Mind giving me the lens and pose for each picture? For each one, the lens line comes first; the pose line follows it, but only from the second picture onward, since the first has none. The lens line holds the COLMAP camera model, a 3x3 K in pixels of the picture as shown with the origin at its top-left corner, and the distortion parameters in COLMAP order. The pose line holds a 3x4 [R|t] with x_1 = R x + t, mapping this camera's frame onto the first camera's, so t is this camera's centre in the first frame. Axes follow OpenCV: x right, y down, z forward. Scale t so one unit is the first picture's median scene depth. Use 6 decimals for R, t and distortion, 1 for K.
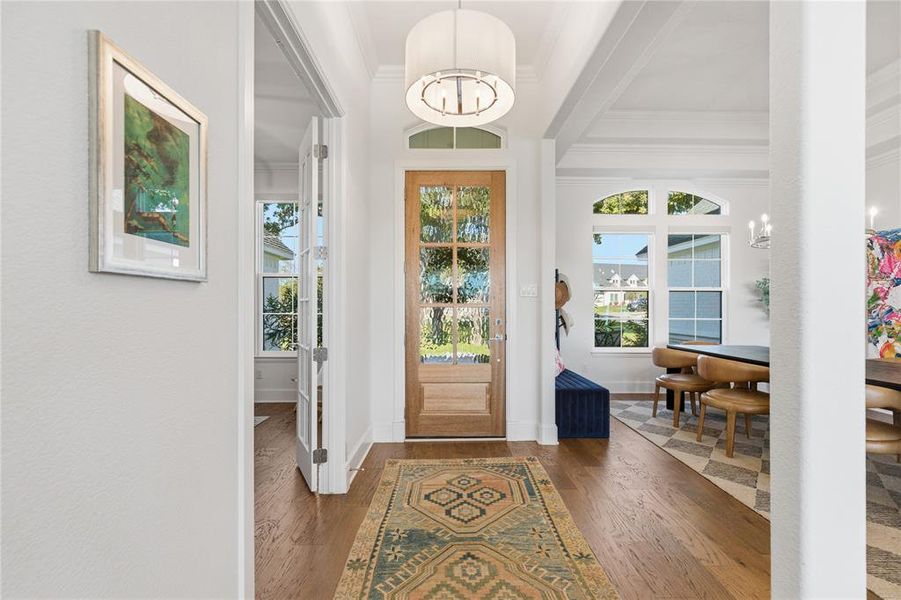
lens RADIAL K [[414.7, 0, 452.3], [0, 414.7, 307.7], [0, 0, 1]] dist [0.000480, -0.000063]
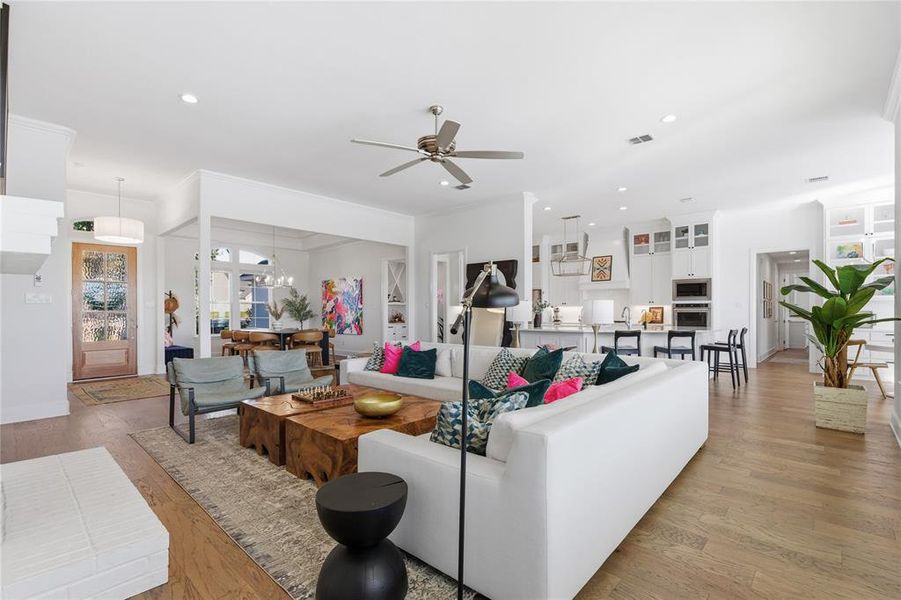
lens RADIAL K [[414.7, 0, 452.3], [0, 414.7, 307.7], [0, 0, 1]] dist [0.000480, -0.000063]
pose [[0.687422, -0.000617, 0.726258, -0.291769], [0.009849, 0.999916, -0.008473, 0.009552], [-0.726192, 0.012977, 0.687370, -1.564641]]
